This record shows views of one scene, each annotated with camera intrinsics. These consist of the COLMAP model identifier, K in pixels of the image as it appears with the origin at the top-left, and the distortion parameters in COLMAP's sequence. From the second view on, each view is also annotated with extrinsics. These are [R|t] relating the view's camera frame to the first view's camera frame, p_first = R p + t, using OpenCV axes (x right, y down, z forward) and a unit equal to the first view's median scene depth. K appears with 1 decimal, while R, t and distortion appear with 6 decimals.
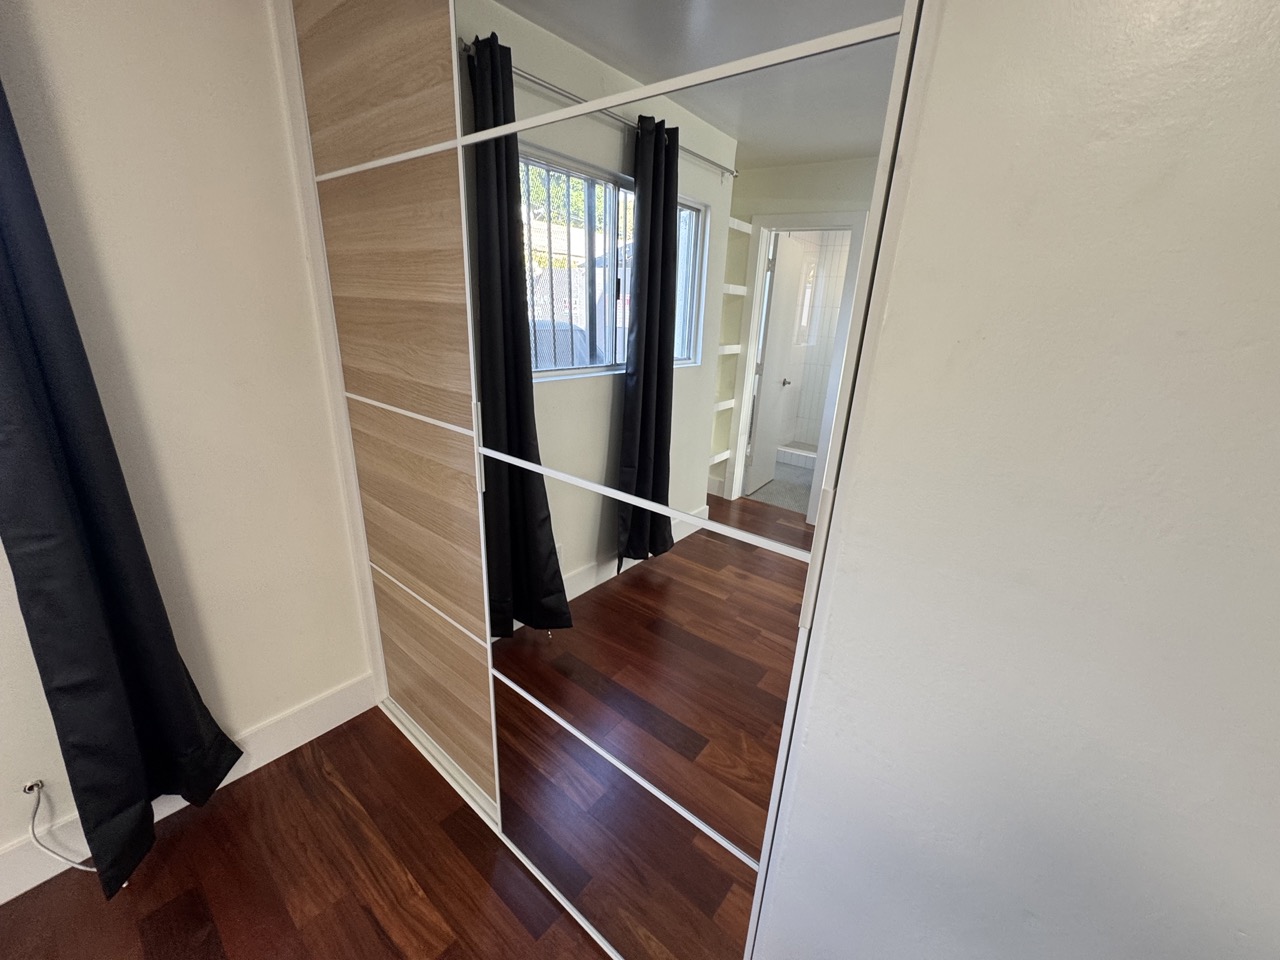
lens RADIAL K [[510.1, 0, 644.2], [0, 510.1, 478.6], [0, 0, 1]] dist [-0.003781, 0.000118]
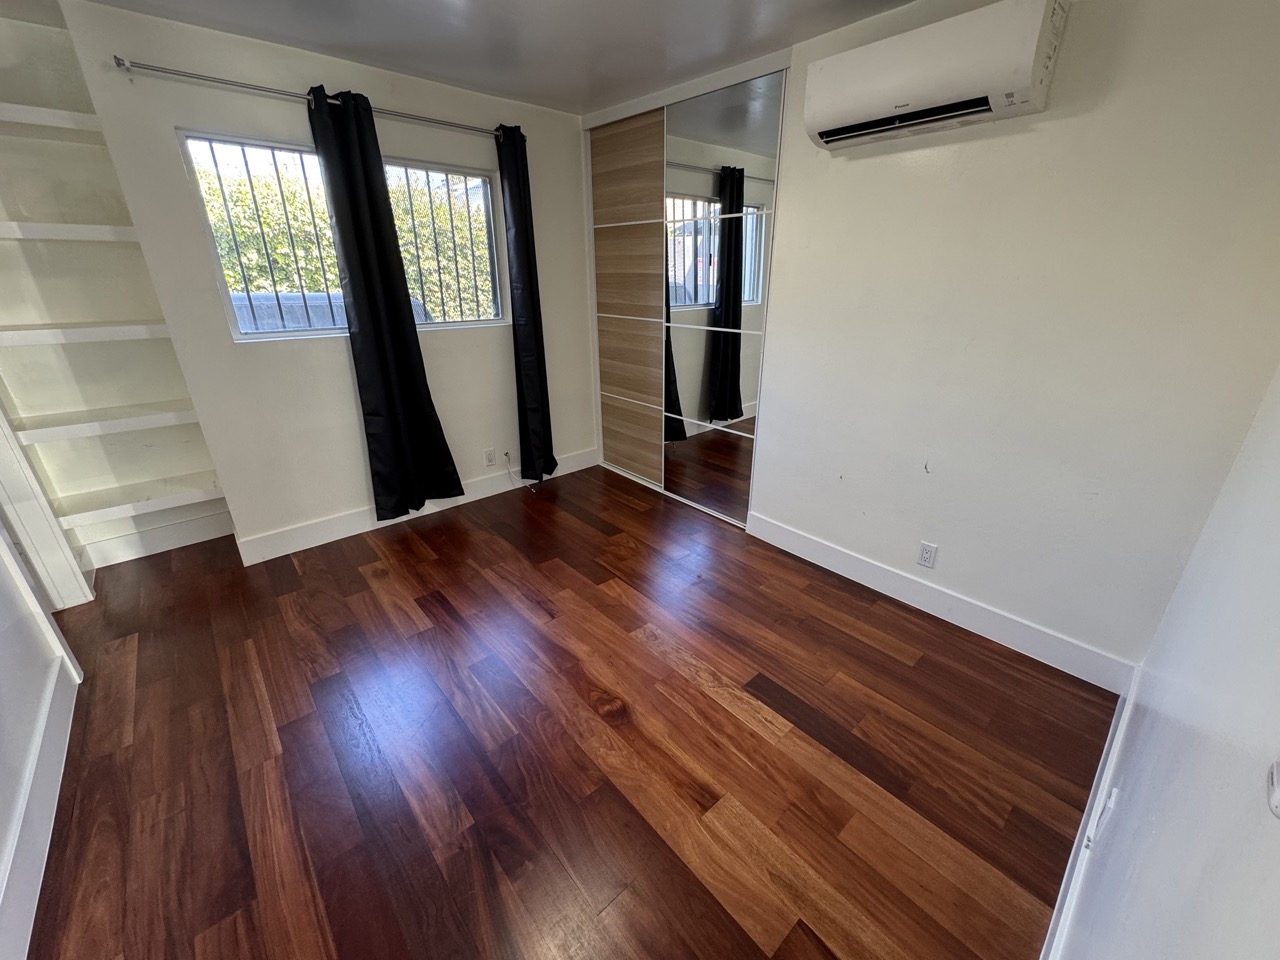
lens RADIAL K [[510.1, 0, 646.6], [0, 510.1, 475.2], [0, 0, 1]] dist [-0.003781, 0.000118]
pose [[0.985530, 0.002678, -0.169481, 0.055698], [0.008209, 0.997948, 0.063505, 0.449706], [0.169304, -0.063978, 0.983485, -1.406037]]
